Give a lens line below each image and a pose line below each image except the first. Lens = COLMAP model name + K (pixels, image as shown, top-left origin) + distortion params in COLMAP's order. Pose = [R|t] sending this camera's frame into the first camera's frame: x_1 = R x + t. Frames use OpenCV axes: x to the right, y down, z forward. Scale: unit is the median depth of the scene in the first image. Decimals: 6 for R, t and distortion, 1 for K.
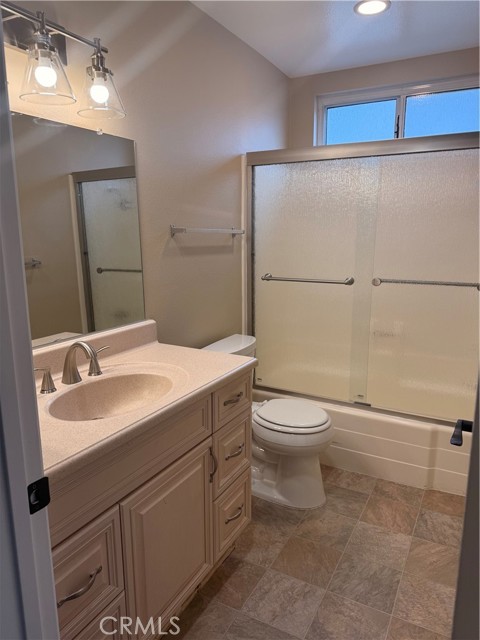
lens RADIAL K [[454.1, 0, 240.0], [0, 454.1, 320.0], [0, 0, 1]] dist [0.087749, -0.106828]
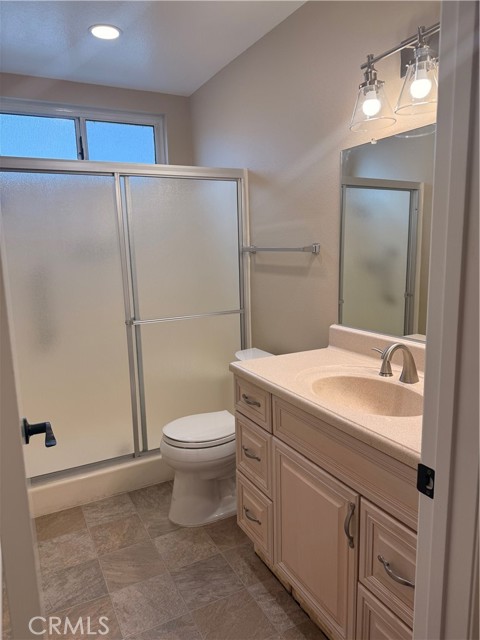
lens RADIAL K [[454.1, 0, 240.0], [0, 454.1, 320.0], [0, 0, 1]] dist [0.087749, -0.106828]
pose [[-0.536494, 0.163493, -0.827916, 0.754611], [-0.135600, 0.951606, 0.275789, -0.258353], [0.832939, 0.260224, -0.488361, 1.303640]]
